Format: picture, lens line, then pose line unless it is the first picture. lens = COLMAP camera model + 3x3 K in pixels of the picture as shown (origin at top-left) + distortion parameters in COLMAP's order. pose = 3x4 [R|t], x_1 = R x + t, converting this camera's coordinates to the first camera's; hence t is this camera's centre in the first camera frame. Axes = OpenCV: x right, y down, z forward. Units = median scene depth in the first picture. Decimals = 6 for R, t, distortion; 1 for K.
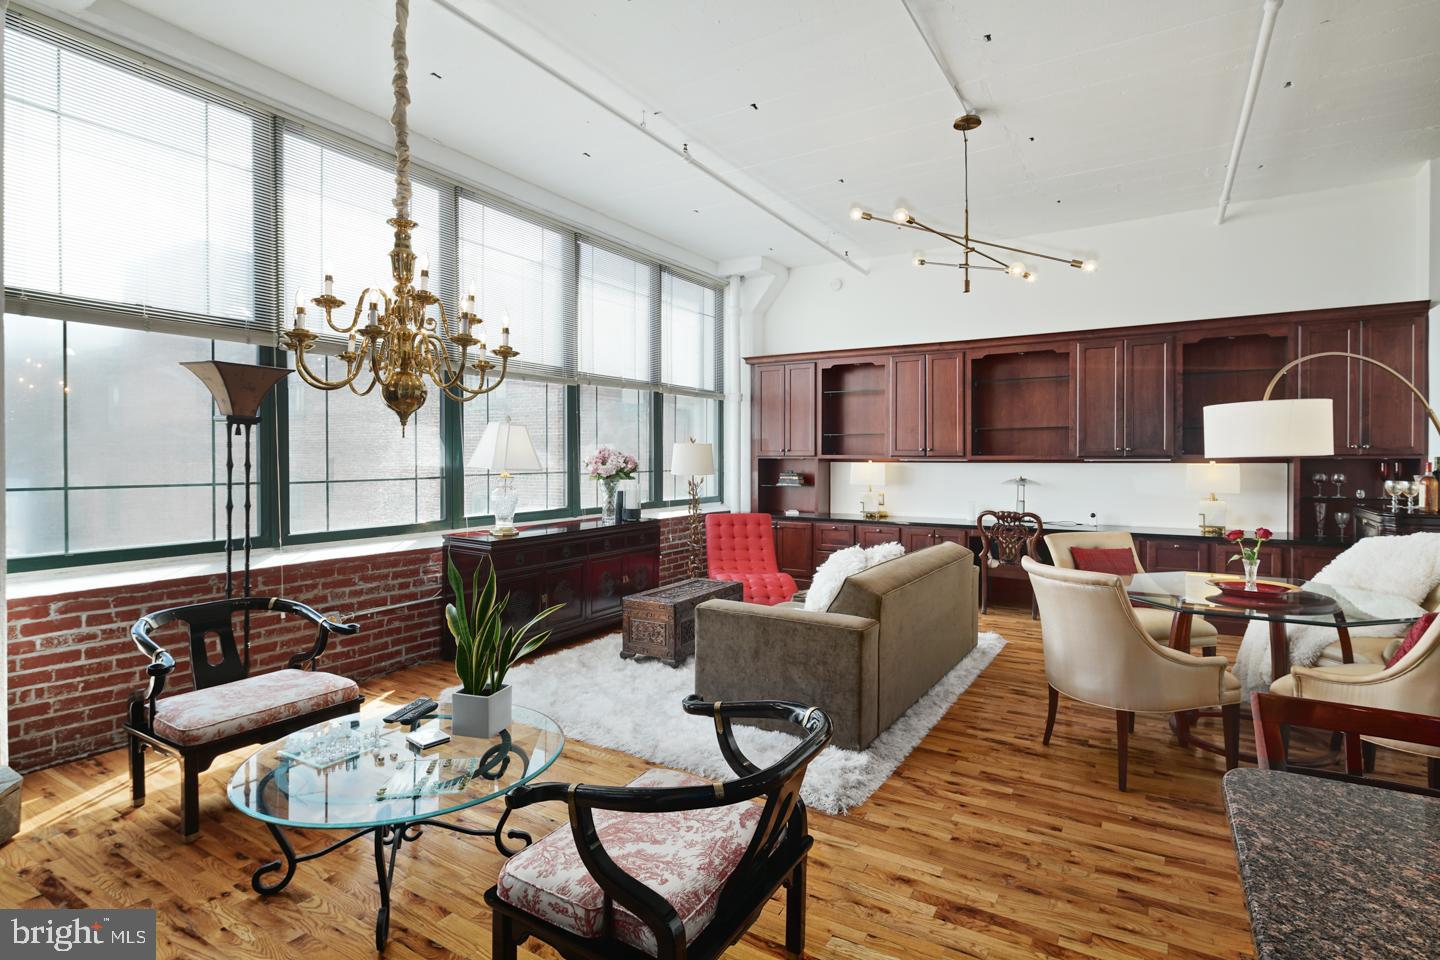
lens RADIAL K [[711.3, 0, 698.7], [0, 711.3, 470.0], [0, 0, 1]] dist [-0.001093, -0.001430]
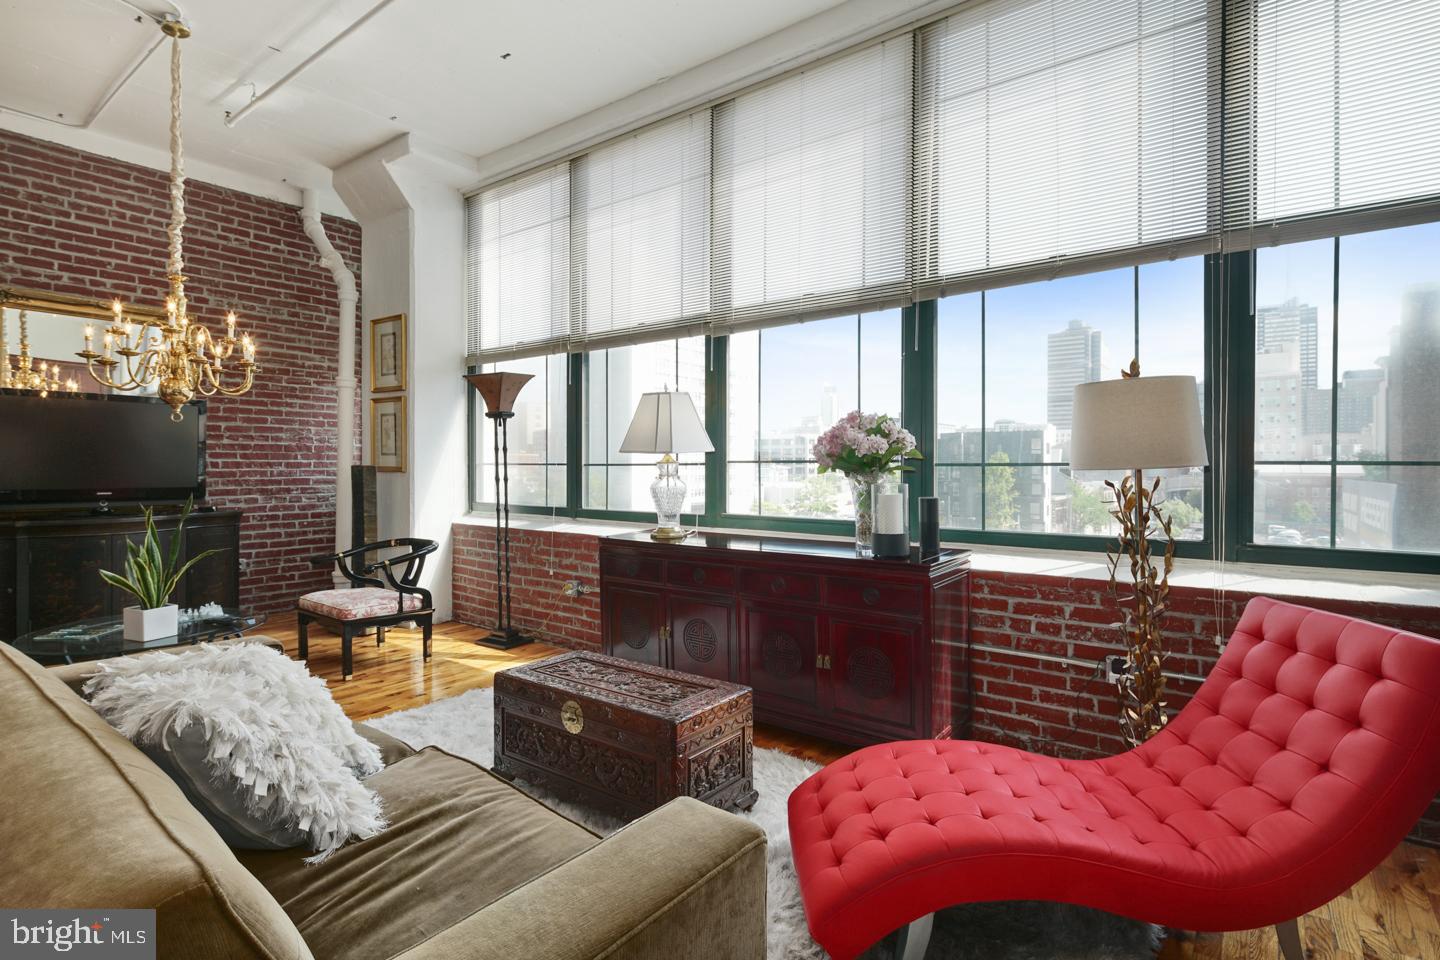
lens RADIAL K [[698.6, 0, 714.9], [0, 698.6, 468.1], [0, 0, 1]] dist [0.000289, -0.001534]
pose [[-0.099108, 0.002529, -0.995073, 0.391034], [-0.016371, 0.999857, 0.004172, 0.013064], [0.994942, 0.016704, -0.099053, 0.994967]]
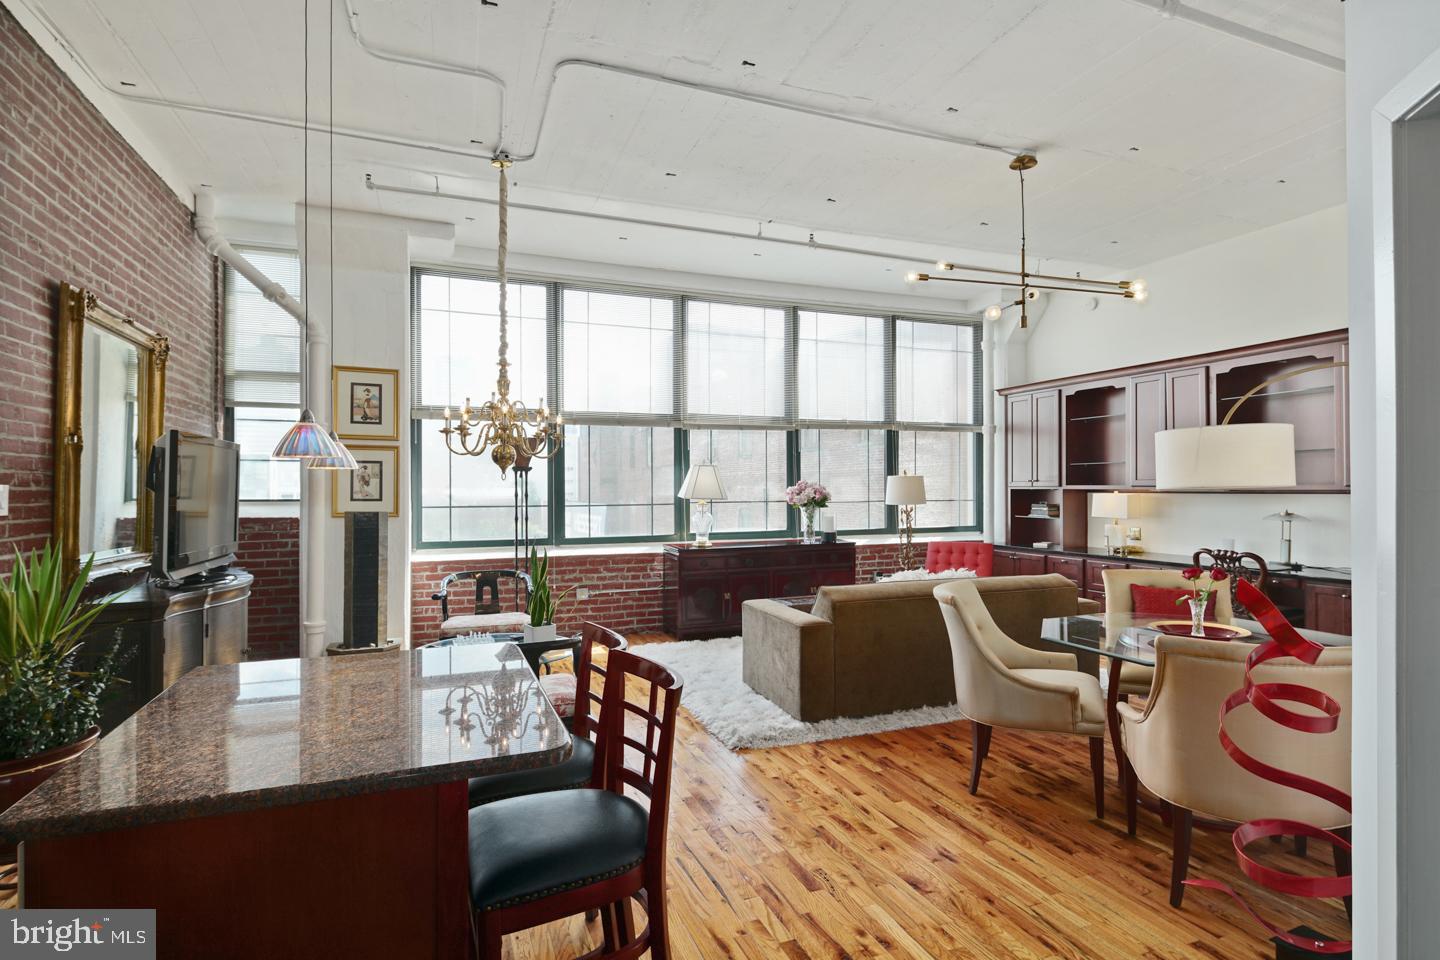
lens RADIAL K [[705.9, 0, 719.2], [0, 705.9, 488.5], [0, 0, 1]] dist [0.003956, -0.000974]
pose [[0.803923, -0.003437, -0.594723, 0.489406], [-0.005816, 0.999890, -0.013640, -0.001259], [0.594705, 0.014424, 0.803815, -0.060763]]
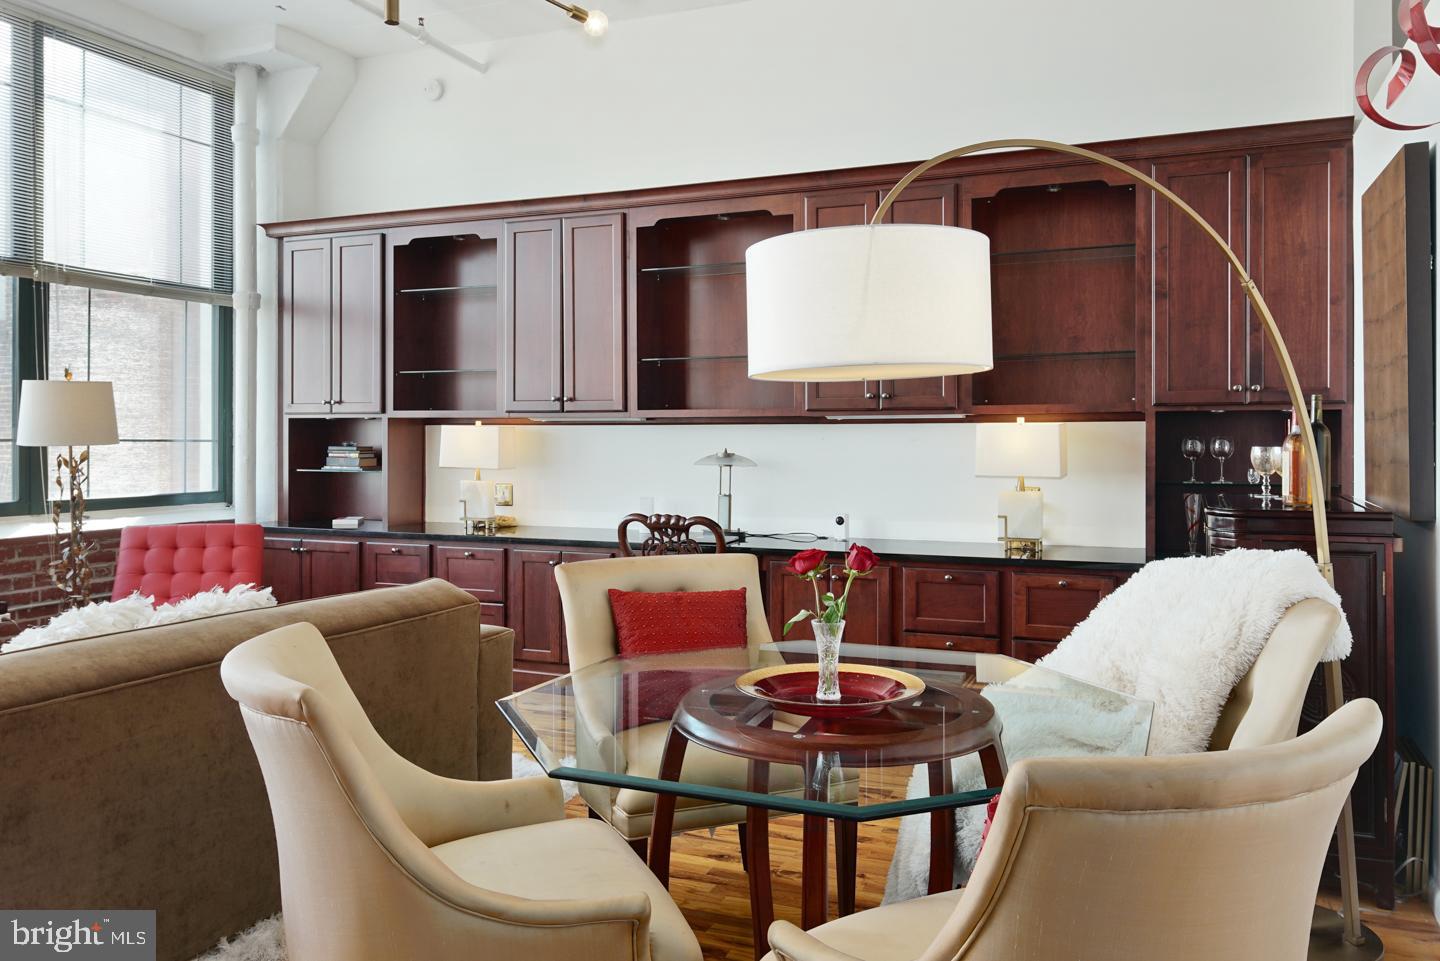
lens RADIAL K [[1107.4, 0, 695.3], [0, 1107.4, 442.0], [0, 0, 1]] dist [-0.000503, -0.004024]
pose [[0.987780, 0.001339, 0.155851, 0.356912], [0.000744, 0.999911, -0.013306, 0.017492], [-0.155855, 0.013260, 0.987691, 0.217843]]
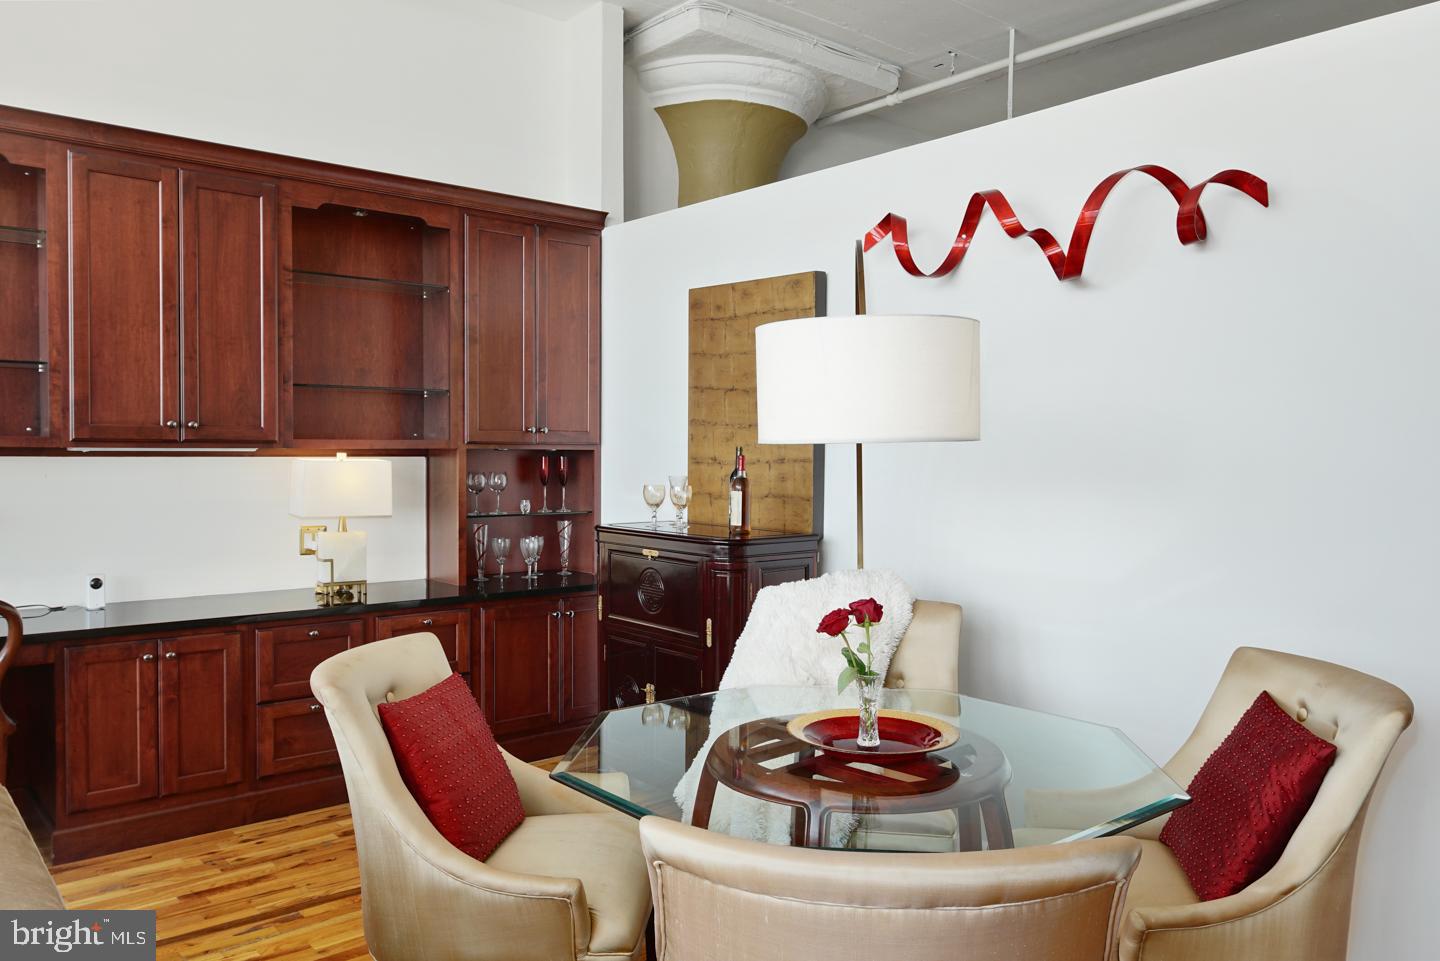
lens RADIAL K [[1107.6, 0, 720.0], [0, 1107.6, 480.5], [0, 0, 1]] dist [0.013395, 0.001884]
pose [[0.277605, -0.023156, 0.960416, 0.043995], [0.007625, 0.999731, 0.021900, -0.007951], [-0.960665, 0.001243, 0.277707, 0.535318]]
